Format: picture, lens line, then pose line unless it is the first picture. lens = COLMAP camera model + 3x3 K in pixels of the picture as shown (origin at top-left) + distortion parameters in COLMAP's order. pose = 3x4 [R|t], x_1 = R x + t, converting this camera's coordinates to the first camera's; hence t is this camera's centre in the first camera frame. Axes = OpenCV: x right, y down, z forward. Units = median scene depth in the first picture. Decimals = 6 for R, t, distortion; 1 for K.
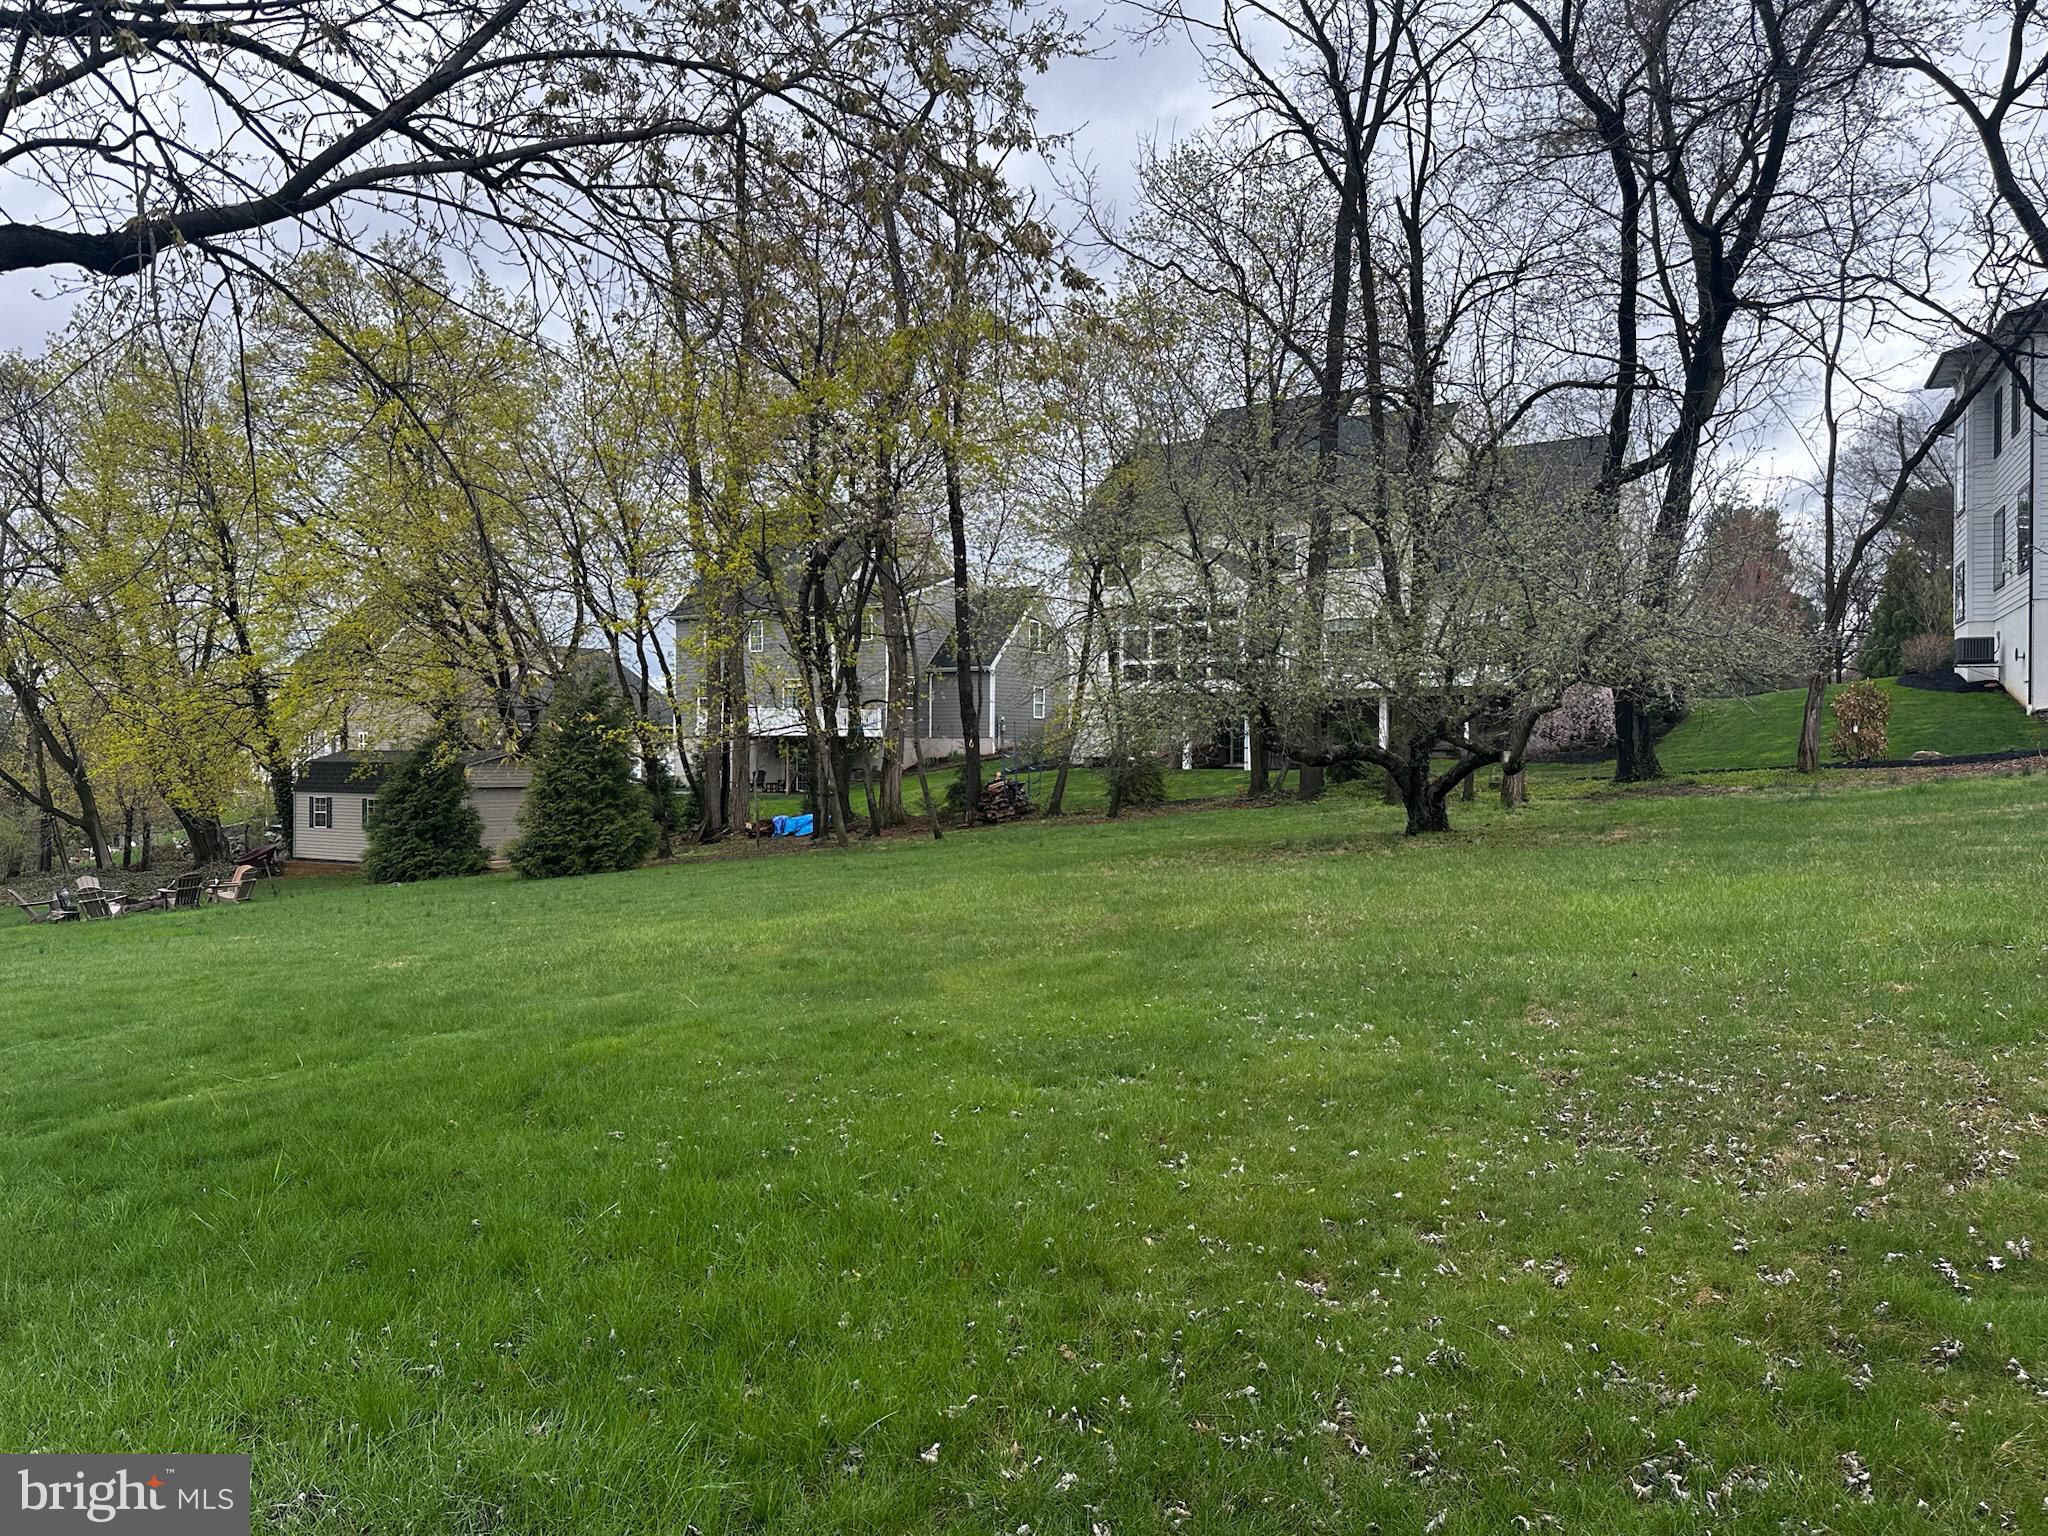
lens RADIAL K [[1437.4, 0, 1033.6], [0, 1437.4, 750.2], [0, 0, 1]] dist [0.029653, -0.039395]
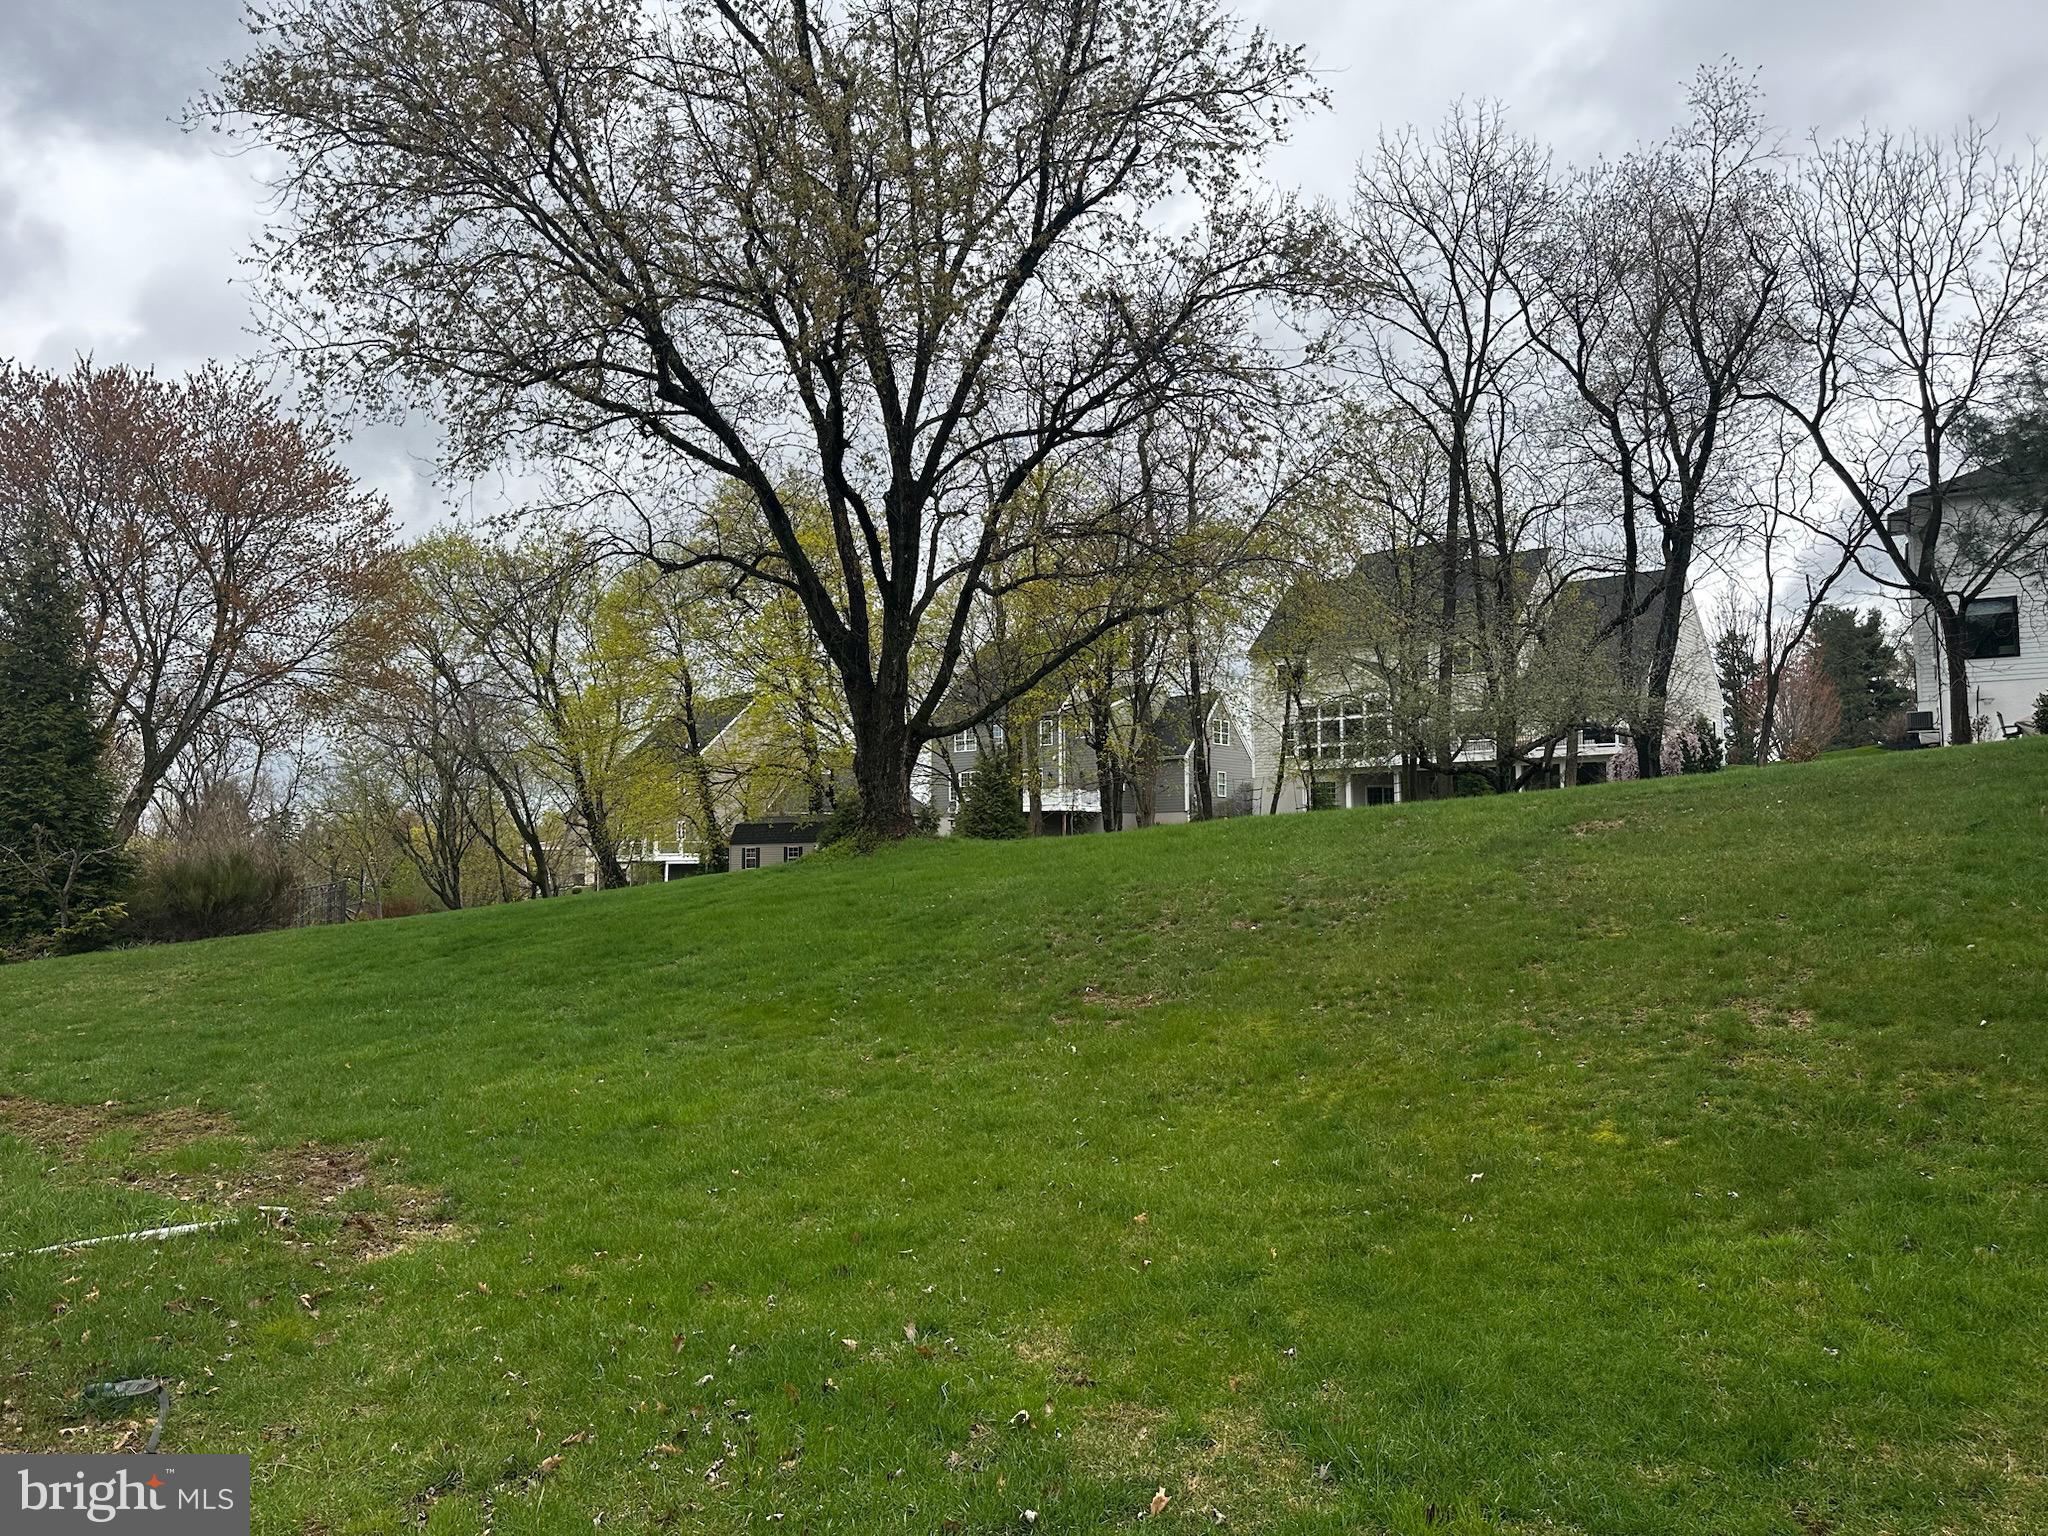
lens RADIAL K [[1437.4, 0, 1017.9], [0, 1437.4, 773.7], [0, 0, 1]] dist [0.029653, -0.039395]
pose [[0.995259, -0.018039, -0.095568, -0.118260], [0.012003, 0.997918, -0.063362, 0.075577], [0.096512, 0.061915, 0.993404, -0.599847]]
